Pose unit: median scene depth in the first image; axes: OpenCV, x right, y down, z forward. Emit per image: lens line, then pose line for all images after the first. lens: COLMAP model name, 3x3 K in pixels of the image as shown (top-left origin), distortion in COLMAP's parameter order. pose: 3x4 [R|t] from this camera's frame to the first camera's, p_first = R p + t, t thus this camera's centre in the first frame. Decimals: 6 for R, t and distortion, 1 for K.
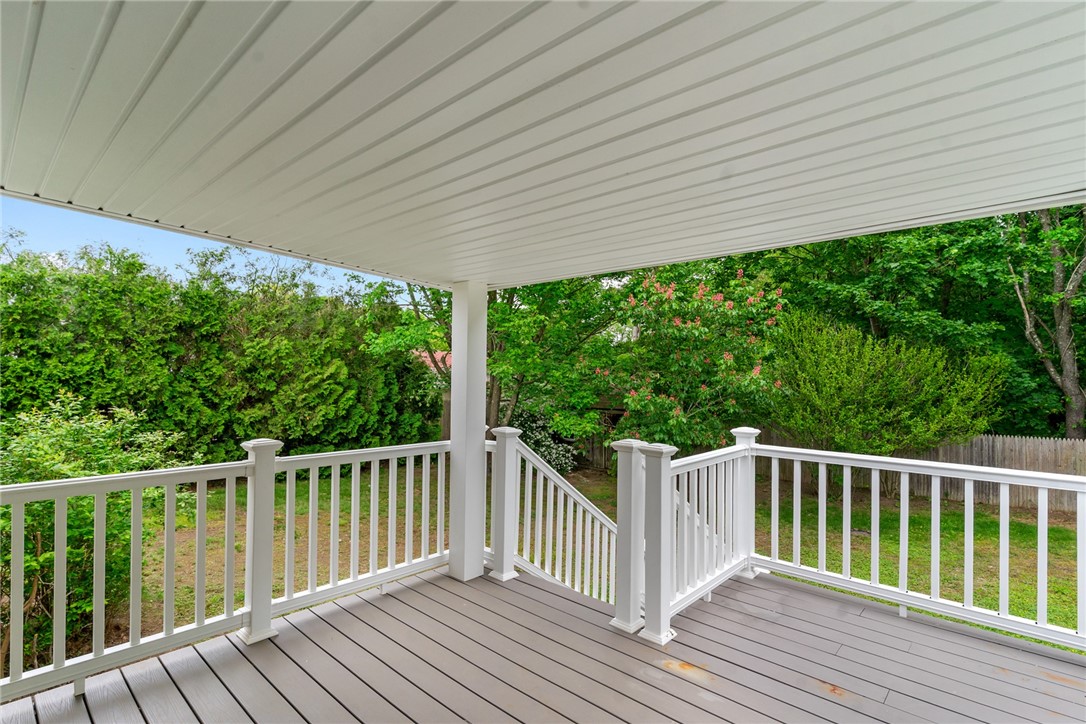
lens RADIAL K [[525.8, 0, 541.6], [0, 525.8, 357.8], [0, 0, 1]] dist [0.001138, 0.000800]
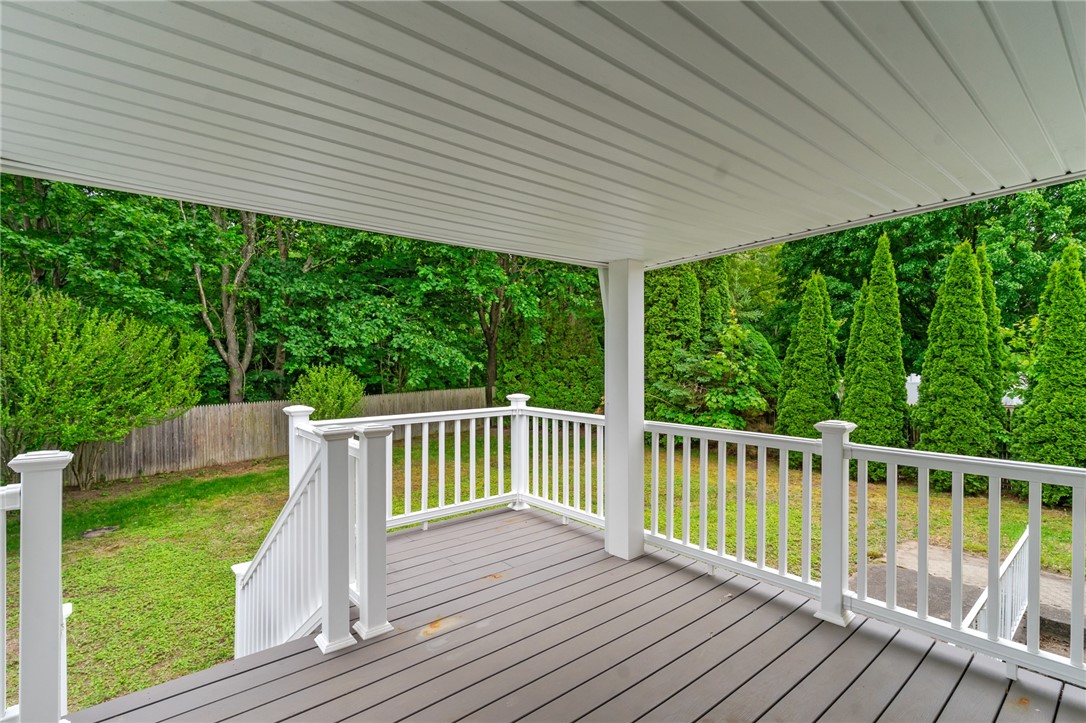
lens RADIAL K [[525.8, 0, 541.6], [0, 525.8, 357.3], [0, 0, 1]] dist [0.001138, 0.000800]
pose [[0.115586, -0.013824, 0.993201, -0.622619], [-0.029615, 0.999411, 0.017357, 0.009388], [-0.992856, -0.031420, 0.115108, 0.549158]]
